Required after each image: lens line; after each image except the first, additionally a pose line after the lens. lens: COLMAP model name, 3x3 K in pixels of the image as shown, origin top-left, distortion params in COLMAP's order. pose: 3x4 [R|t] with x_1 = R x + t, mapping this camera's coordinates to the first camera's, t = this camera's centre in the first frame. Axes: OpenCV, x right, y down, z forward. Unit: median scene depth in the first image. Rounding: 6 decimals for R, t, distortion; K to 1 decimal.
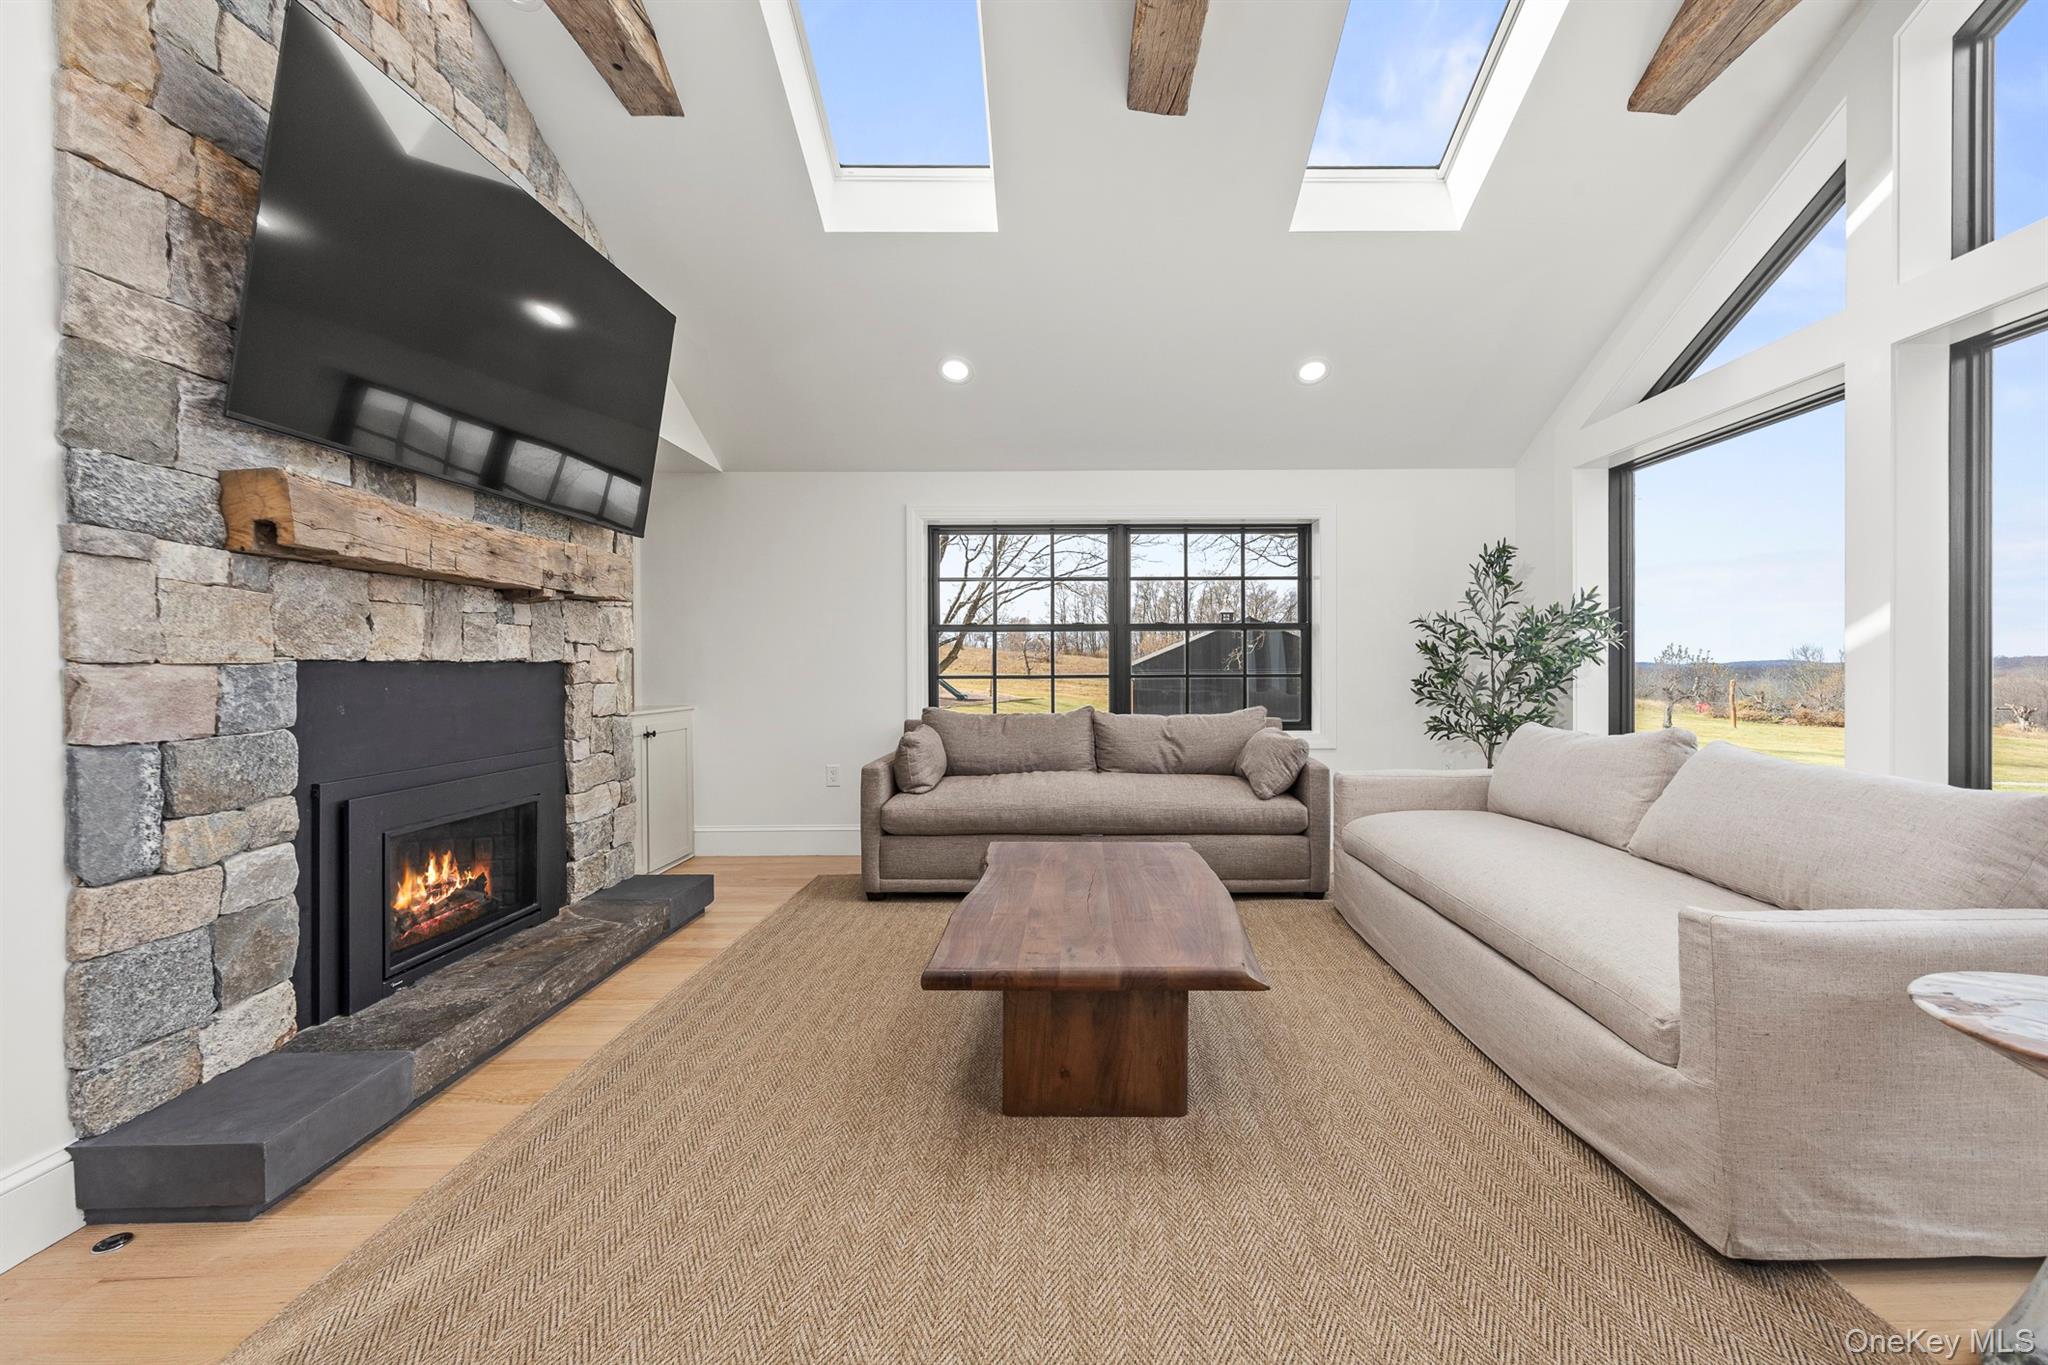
lens RADIAL K [[815.9, 0, 1074.3], [0, 815.9, 671.7], [0, 0, 1]] dist [0.001734, 0.000124]
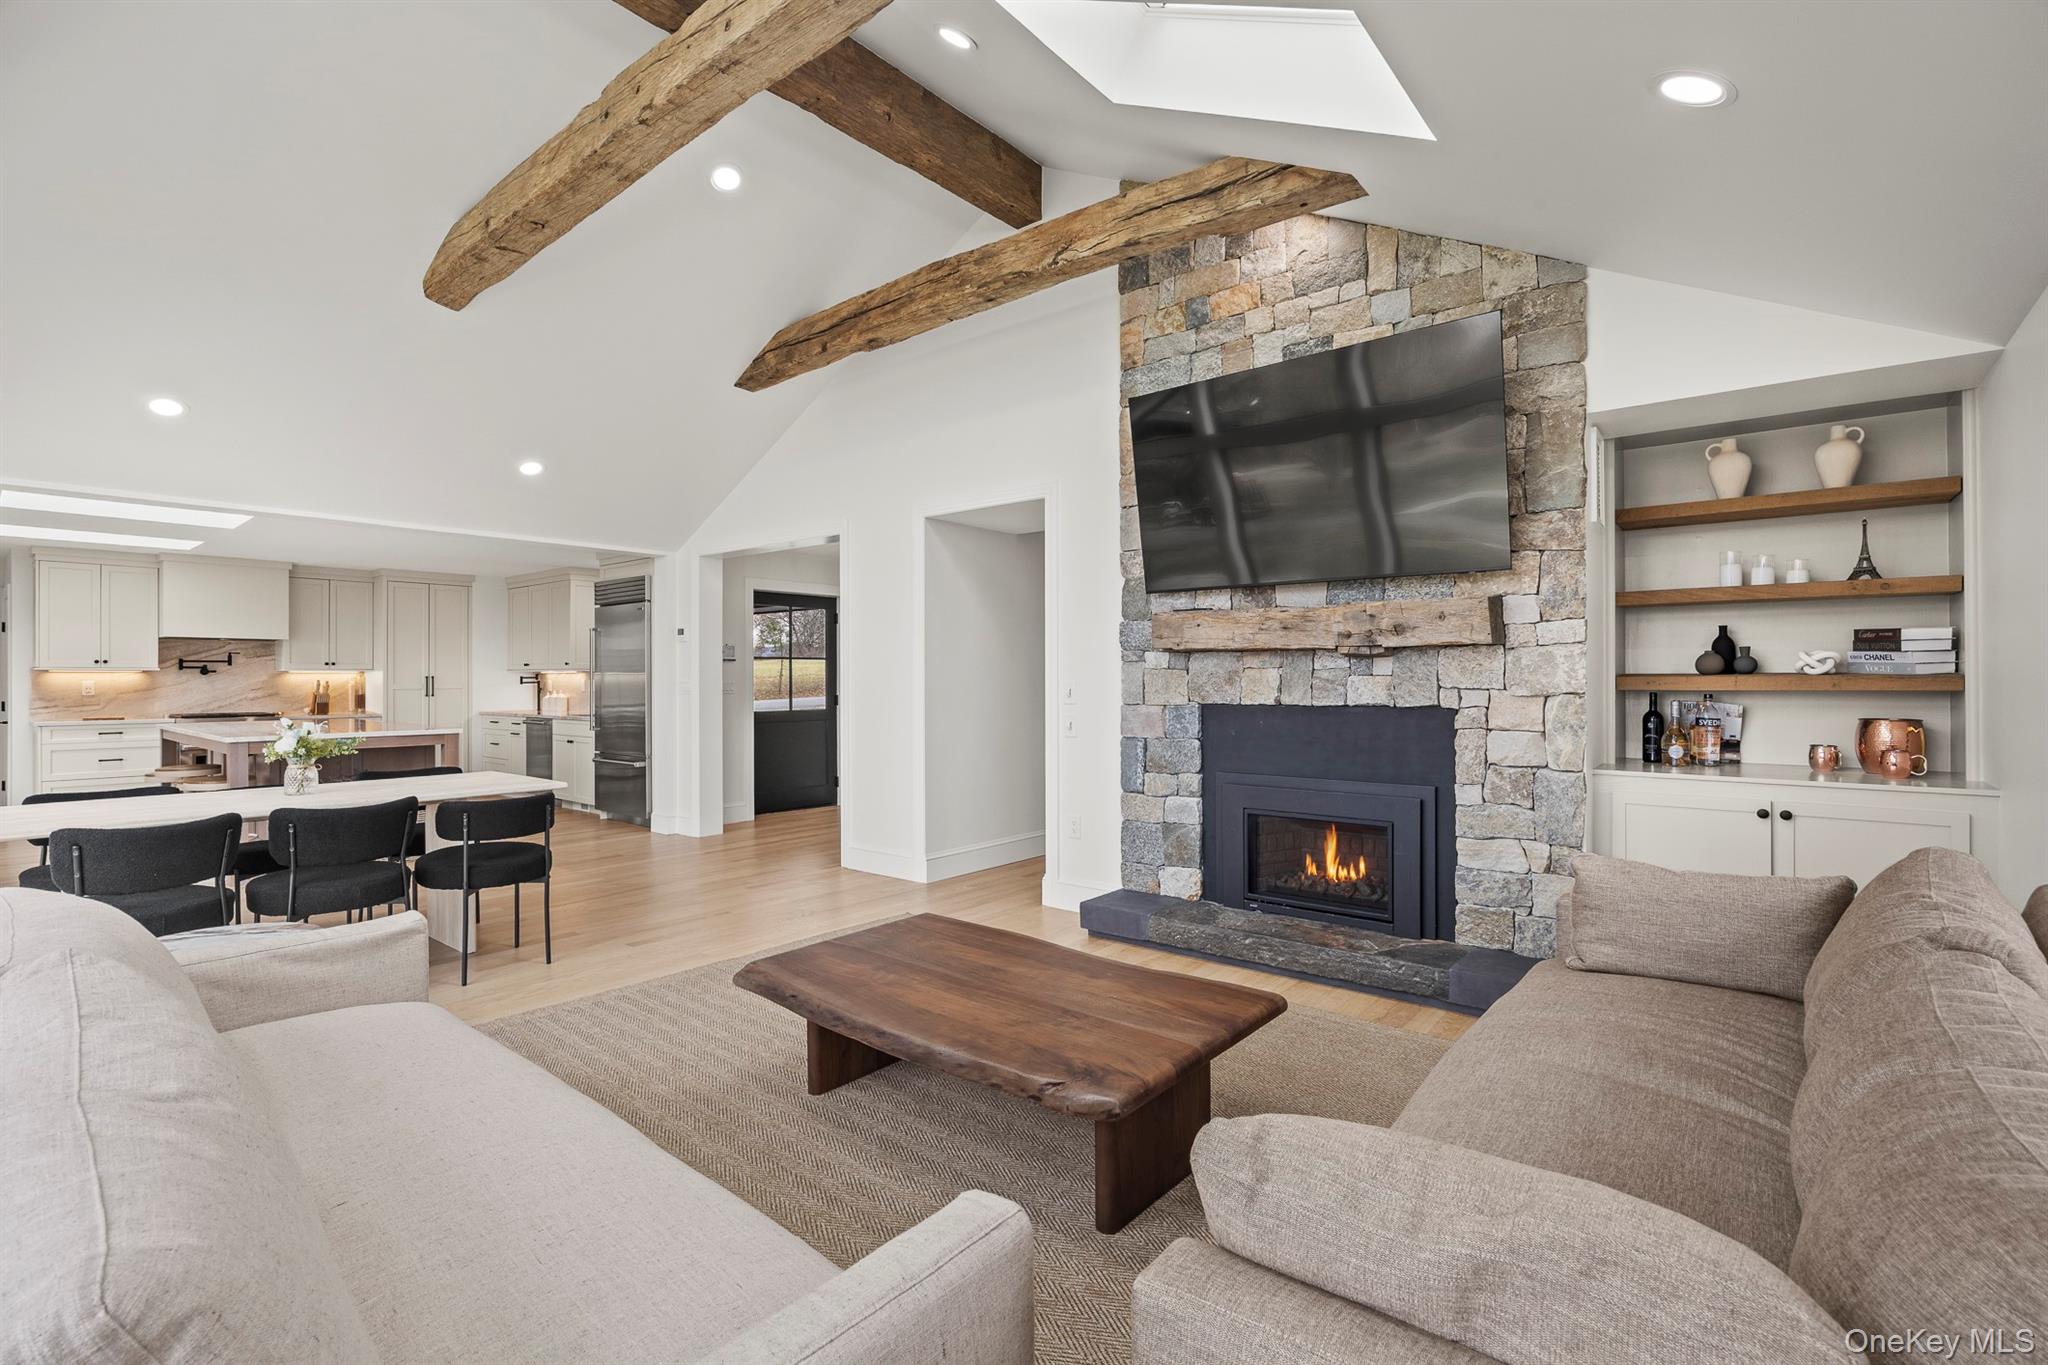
lens RADIAL K [[926.6, 0, 1024.0], [0, 926.6, 682.5], [0, 0, 1]] dist [-0.002403, -0.000313]
pose [[-0.643861, 0.014500, -0.765005, 0.698230], [0.005697, 0.999884, 0.014158, -0.070006], [0.765122, 0.004757, -0.643868, 1.503286]]
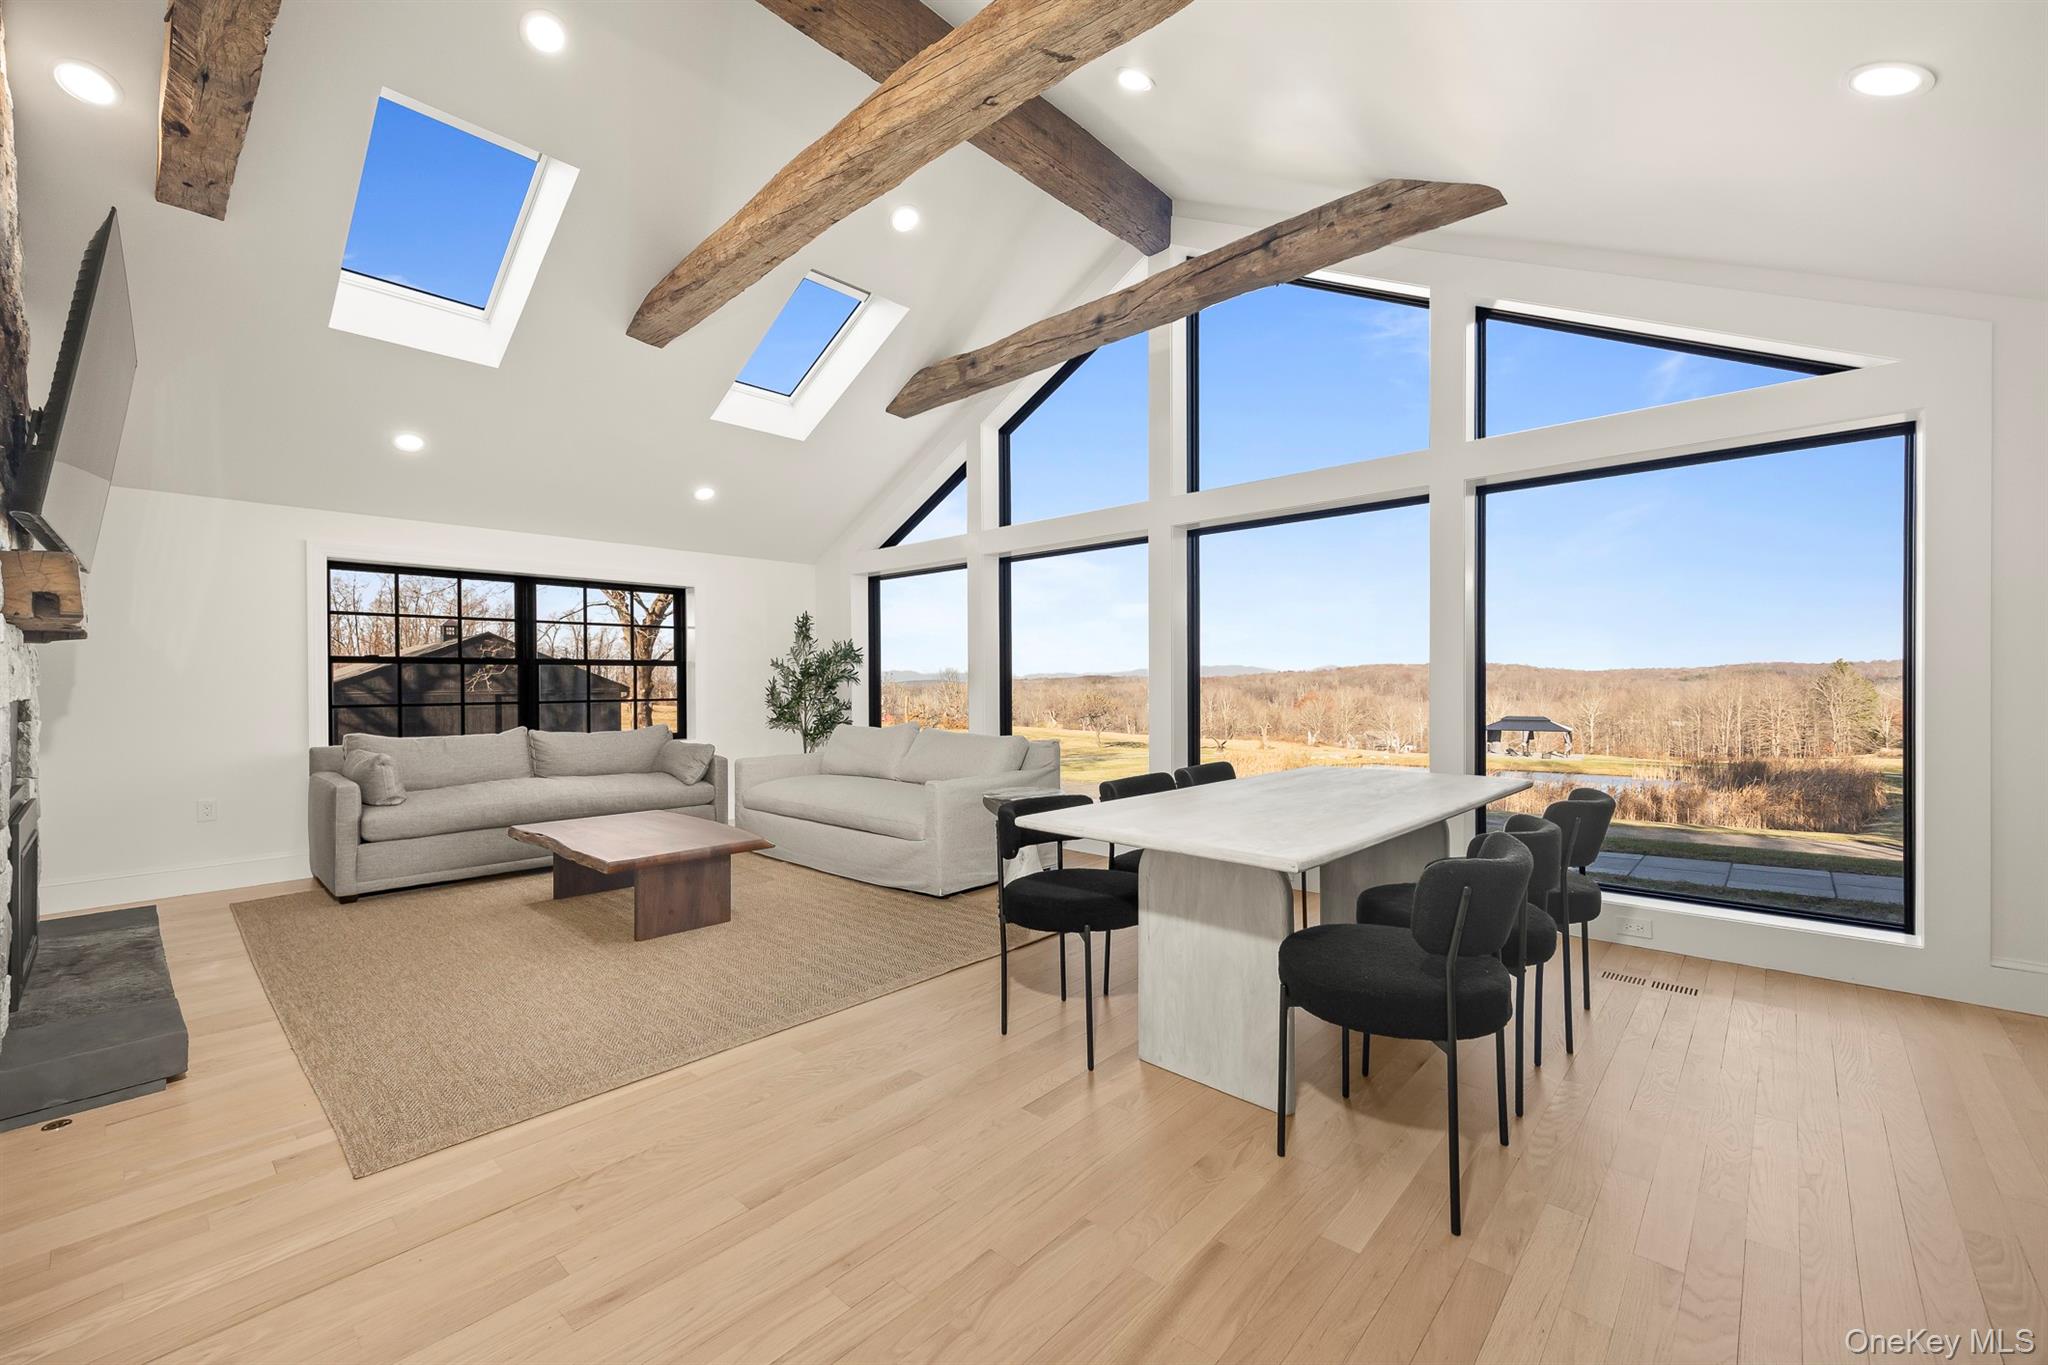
lens RADIAL K [[836.5, 0, 1024.0], [0, 836.5, 682.5], [0, 0, 1]] dist [0.000592, 0.000061]
pose [[0.681941, 0.000495, 0.731407, -0.592201], [0.006077, 0.999961, -0.006343, -0.019099], [-0.731381, 0.008770, 0.681912, -0.636282]]
